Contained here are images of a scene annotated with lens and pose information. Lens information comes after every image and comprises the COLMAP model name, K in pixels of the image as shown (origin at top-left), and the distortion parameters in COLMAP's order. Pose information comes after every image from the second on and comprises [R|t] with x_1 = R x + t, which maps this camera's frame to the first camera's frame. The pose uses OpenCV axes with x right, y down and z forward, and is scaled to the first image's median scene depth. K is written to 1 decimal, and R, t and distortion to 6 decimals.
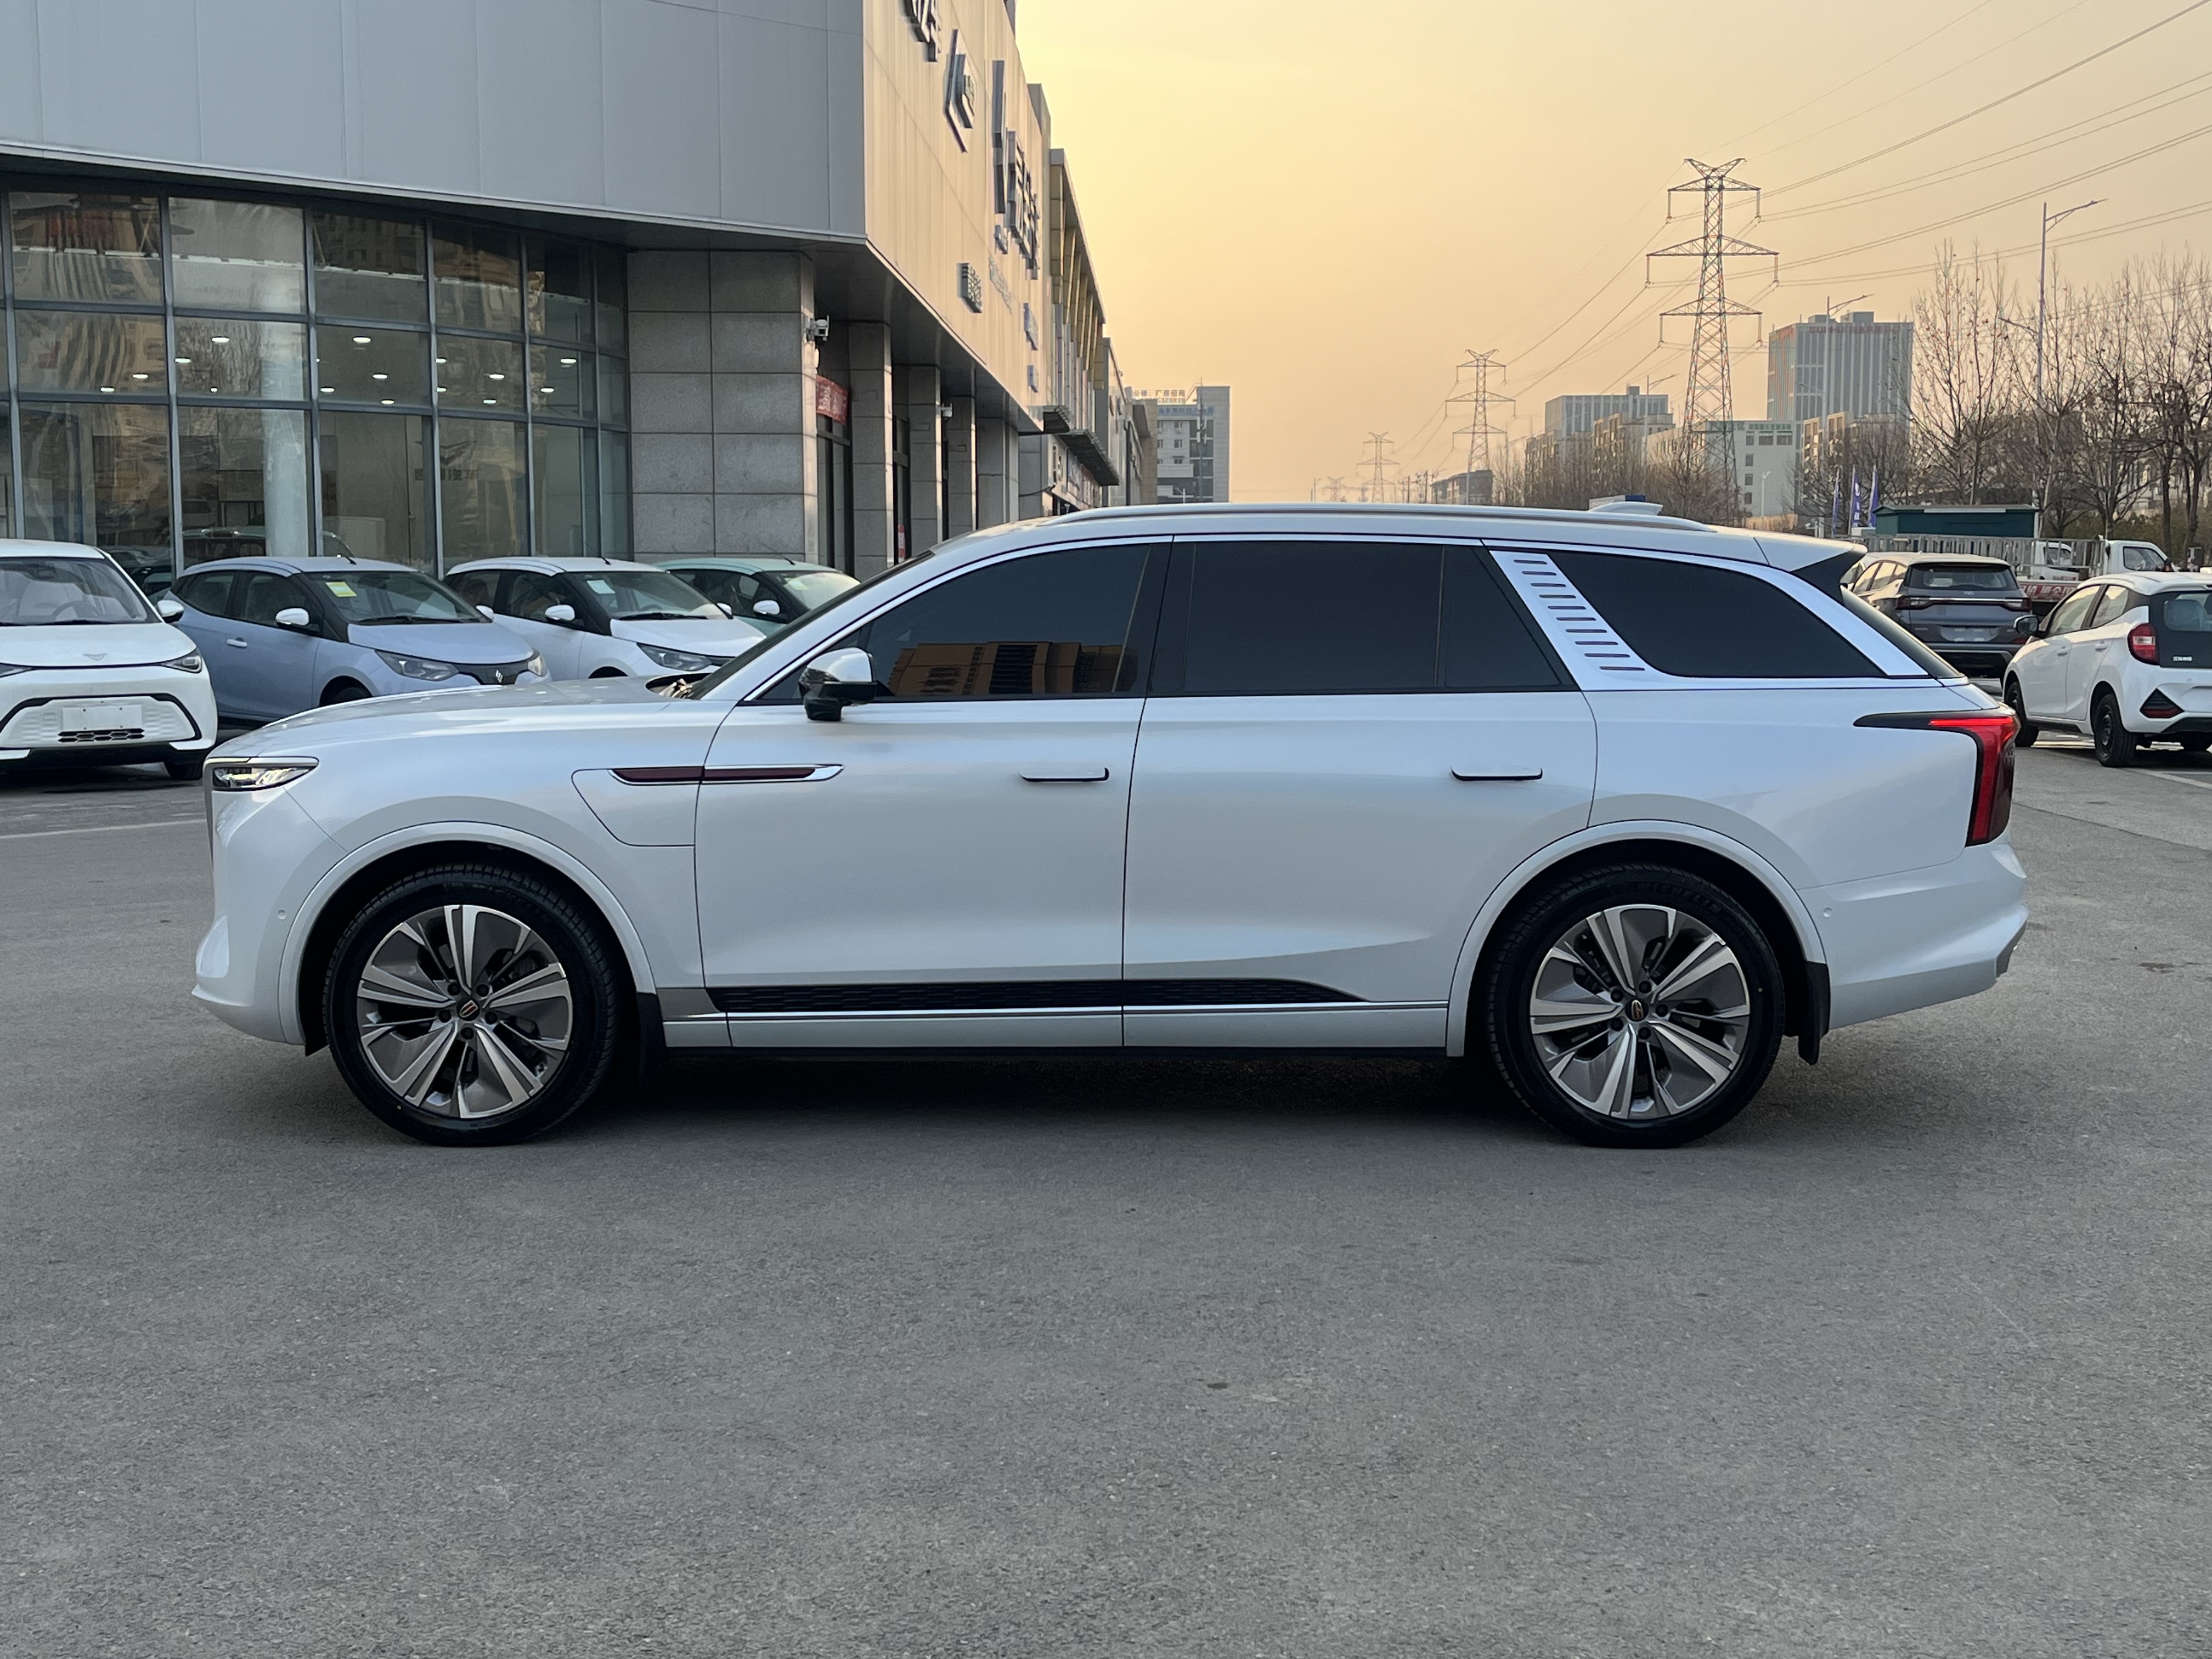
lens RADIAL K [[2642.6, 0, 1095.5], [0, 2642.6, 830.8], [0, 0, 1]] dist [0.031157, 0.000000]
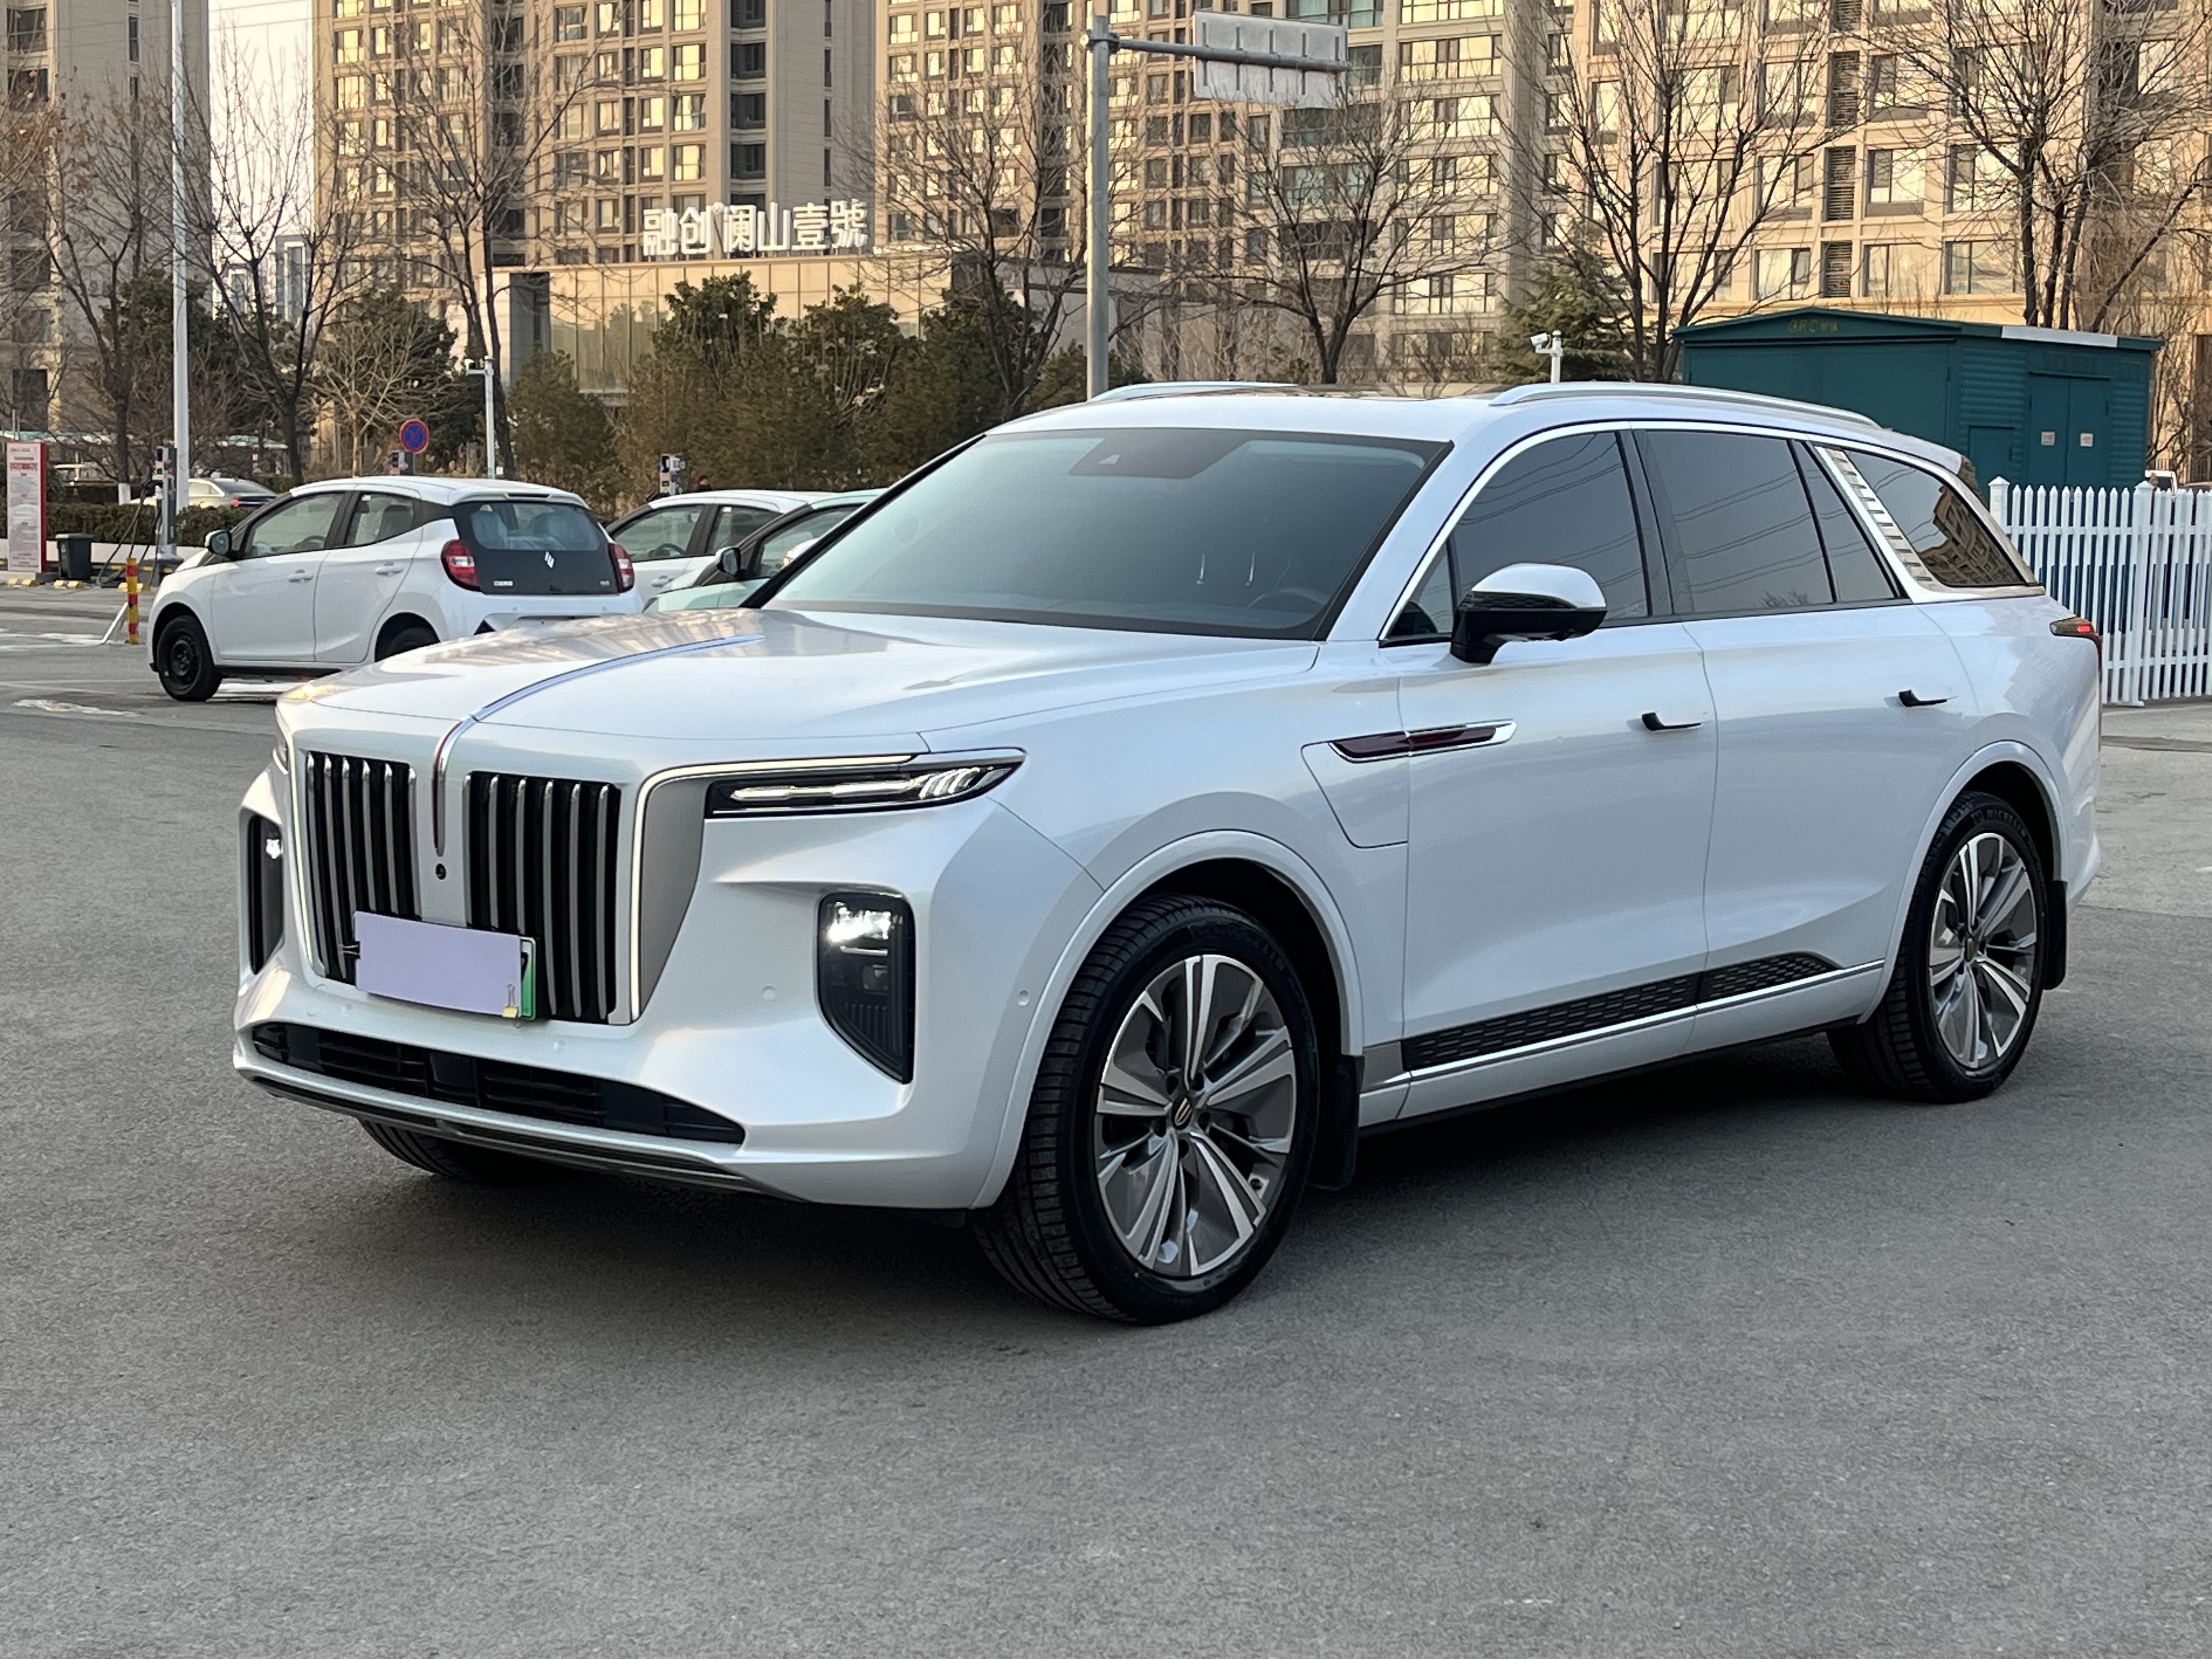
lens RADIAL K [[3602.7, 0, 1092.0], [0, 3602.7, 837.5], [0, 0, 1]] dist [0.056188, 0.000000]
pose [[0.626719, -0.068924, 0.776191, -0.955981], [0.067375, 0.997143, 0.034144, -0.034508], [-0.776327, 0.030897, 0.629572, 0.445934]]
